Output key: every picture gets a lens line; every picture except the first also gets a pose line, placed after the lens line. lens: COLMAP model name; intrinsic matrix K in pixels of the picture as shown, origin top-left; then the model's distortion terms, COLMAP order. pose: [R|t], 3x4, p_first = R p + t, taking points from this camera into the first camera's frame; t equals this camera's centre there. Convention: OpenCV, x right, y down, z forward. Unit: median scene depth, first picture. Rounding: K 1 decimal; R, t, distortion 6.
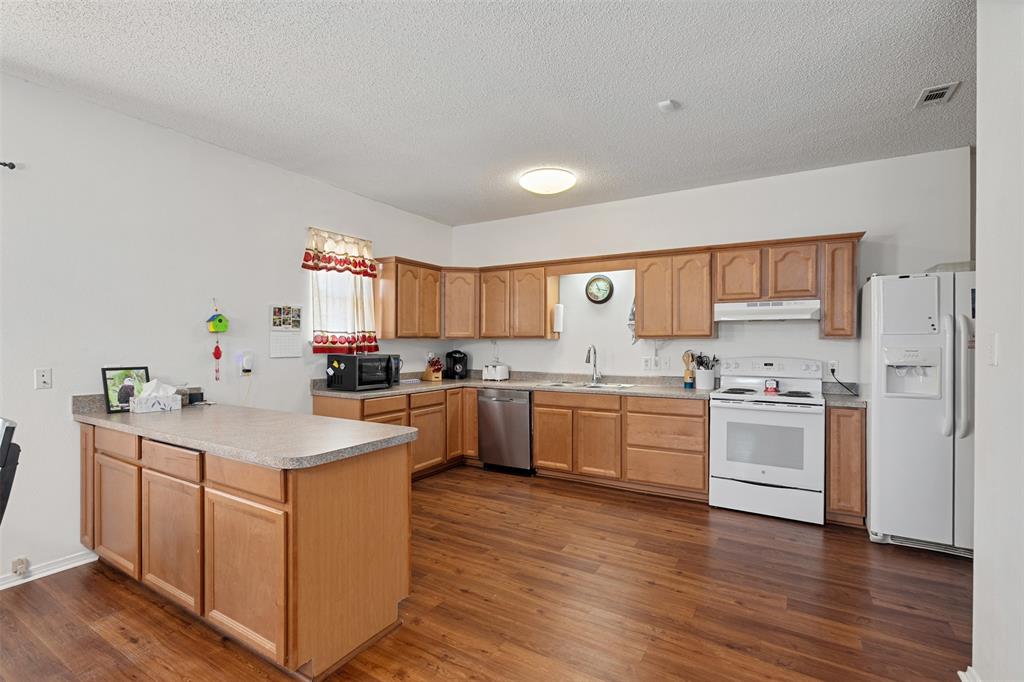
lens RADIAL K [[458.8, 0, 508.7], [0, 458.8, 344.6], [0, 0, 1]] dist [-0.010084, 0.001132]
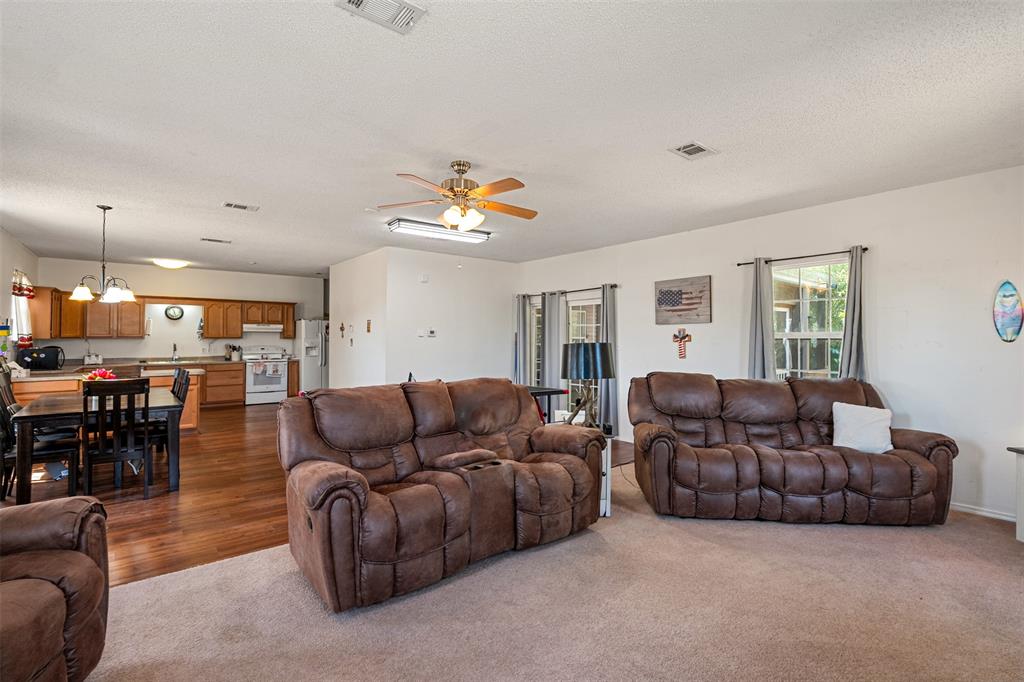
lens RADIAL K [[479.0, 0, 510.4], [0, 479.0, 331.8], [0, 0, 1]] dist [0.012799, -0.000018]
pose [[0.364074, 0.011553, 0.931298, -1.373275], [0.004808, 0.999886, -0.014284, -0.005844], [-0.931358, 0.009678, 0.363977, -1.211835]]
